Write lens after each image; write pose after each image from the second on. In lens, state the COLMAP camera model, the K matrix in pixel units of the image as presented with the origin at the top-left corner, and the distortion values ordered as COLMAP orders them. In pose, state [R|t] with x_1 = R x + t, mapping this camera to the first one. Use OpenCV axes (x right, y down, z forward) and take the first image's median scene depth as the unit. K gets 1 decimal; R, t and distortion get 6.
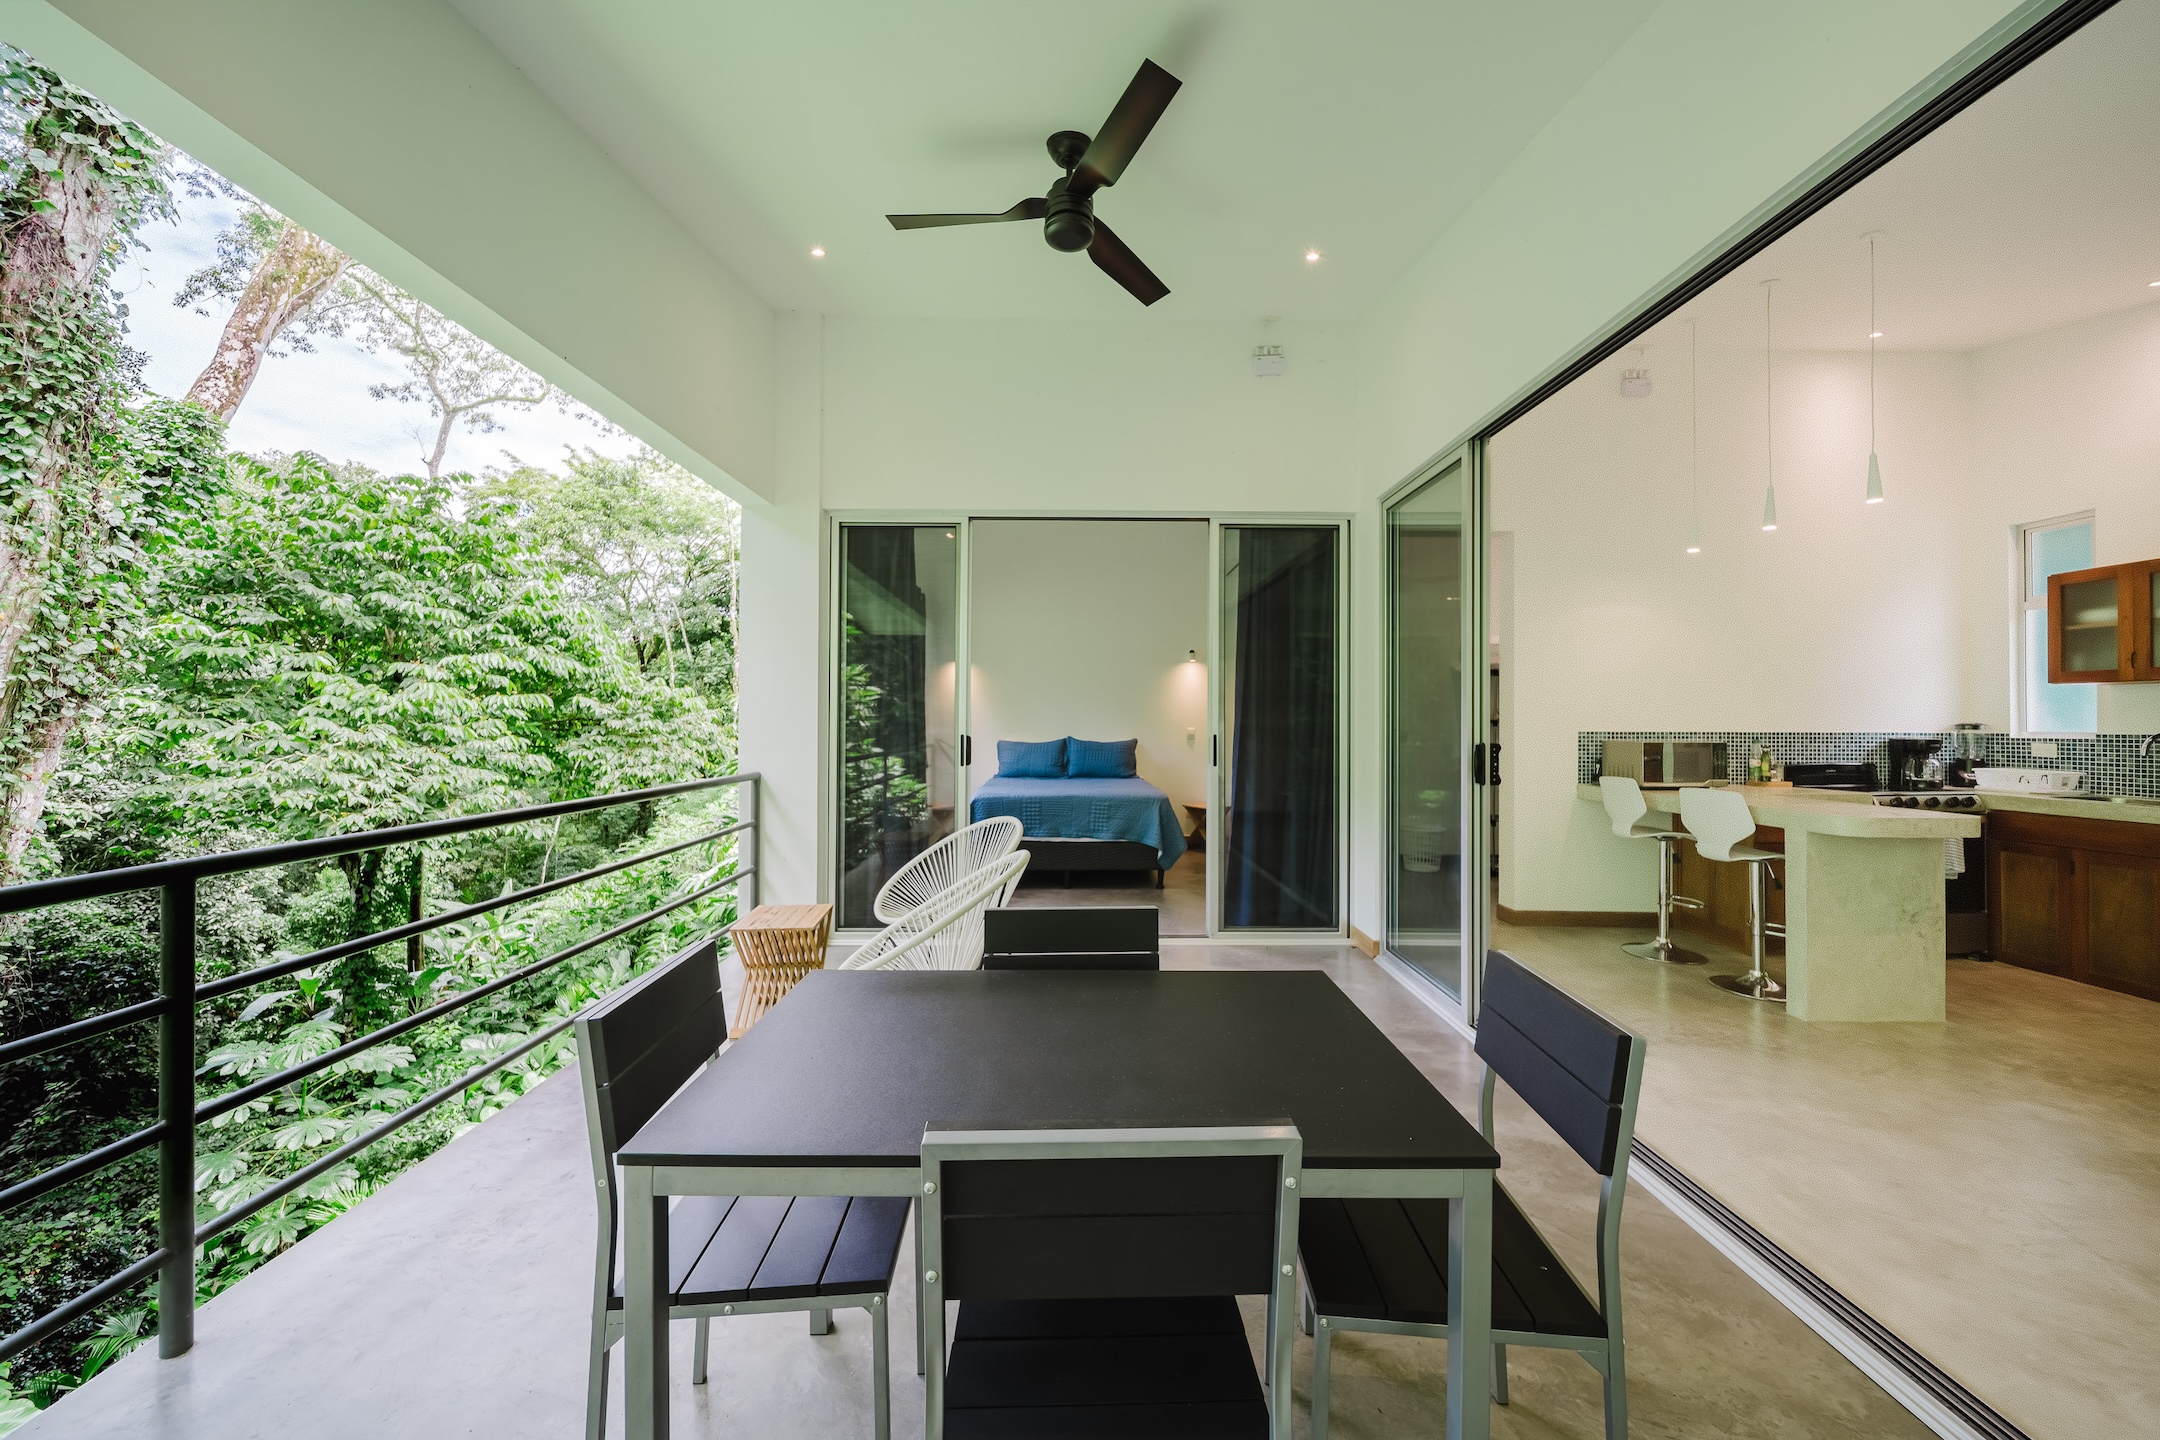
lens RADIAL K [[773.8, 0, 1104.9], [0, 773.8, 719.1], [0, 0, 1]] dist [-0.001076, -0.000421]
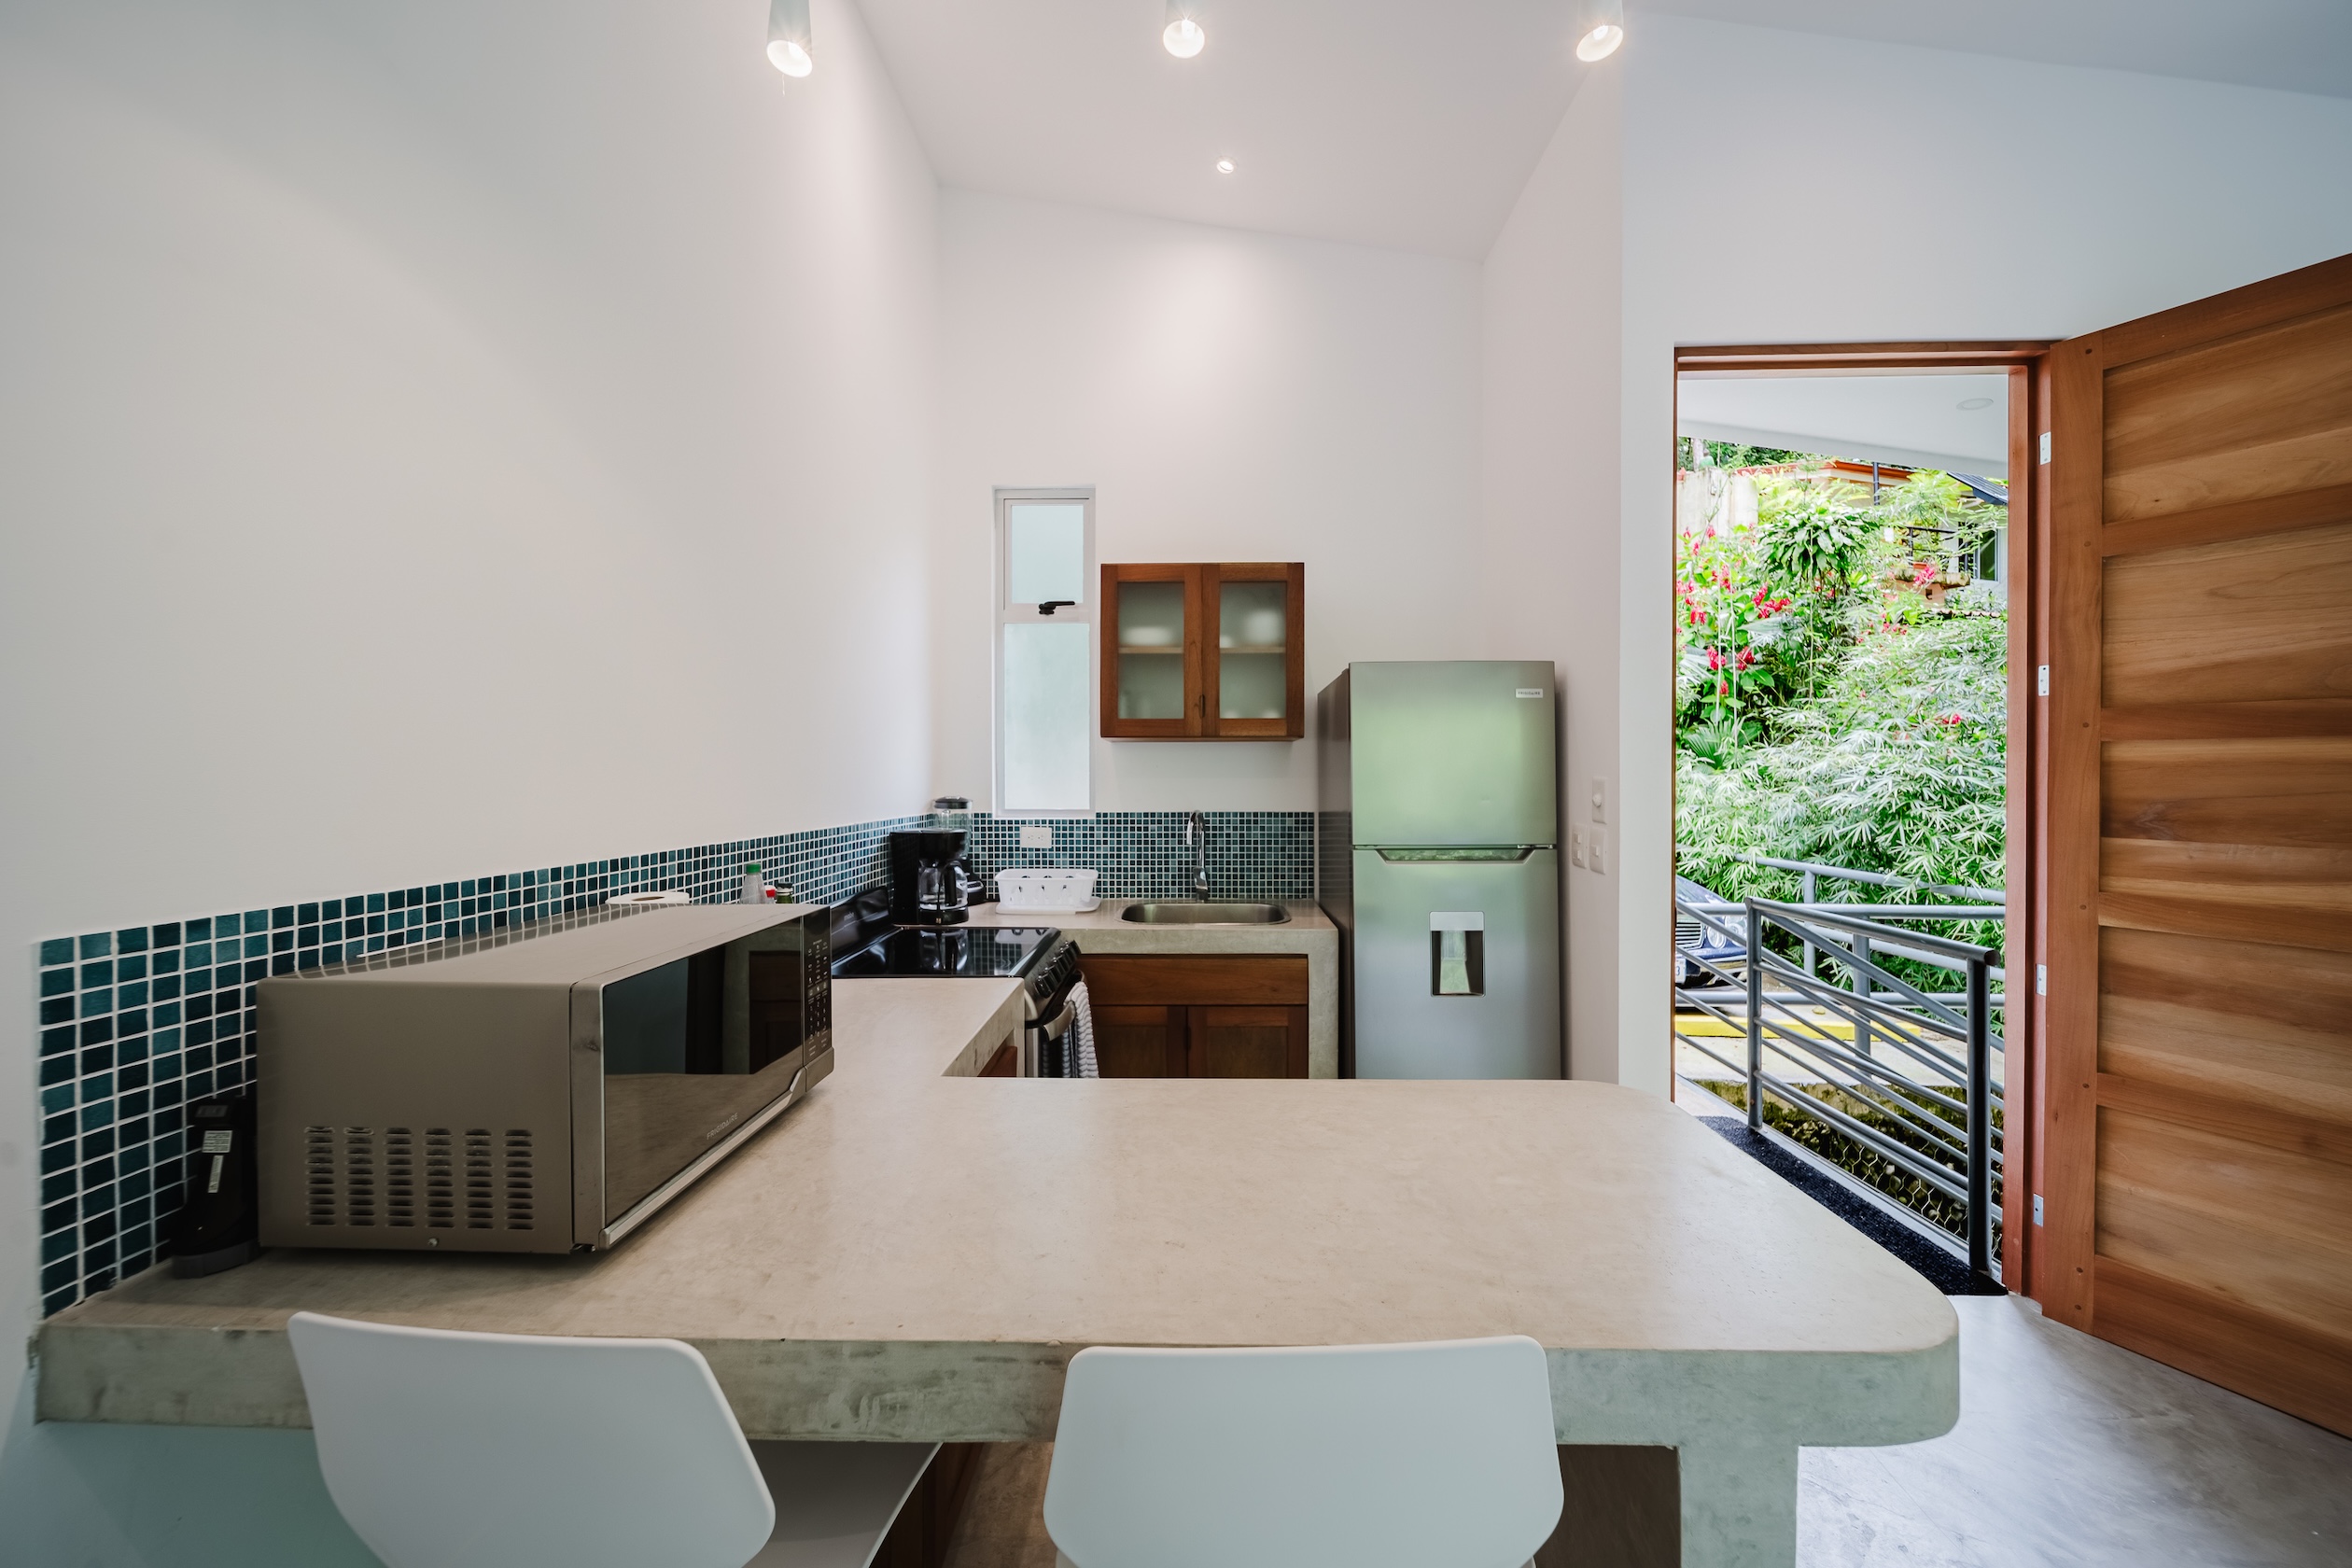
lens RADIAL K [[838.3, 0, 1176.0], [0, 838.3, 784.0], [0, 0, 1]] dist [-0.009734, 0.000552]
pose [[0.060126, -0.011882, 0.998120, 0.509899], [-0.000932, 0.999928, 0.011960, -0.014640], [-0.998190, -0.001649, 0.060110, 0.841272]]
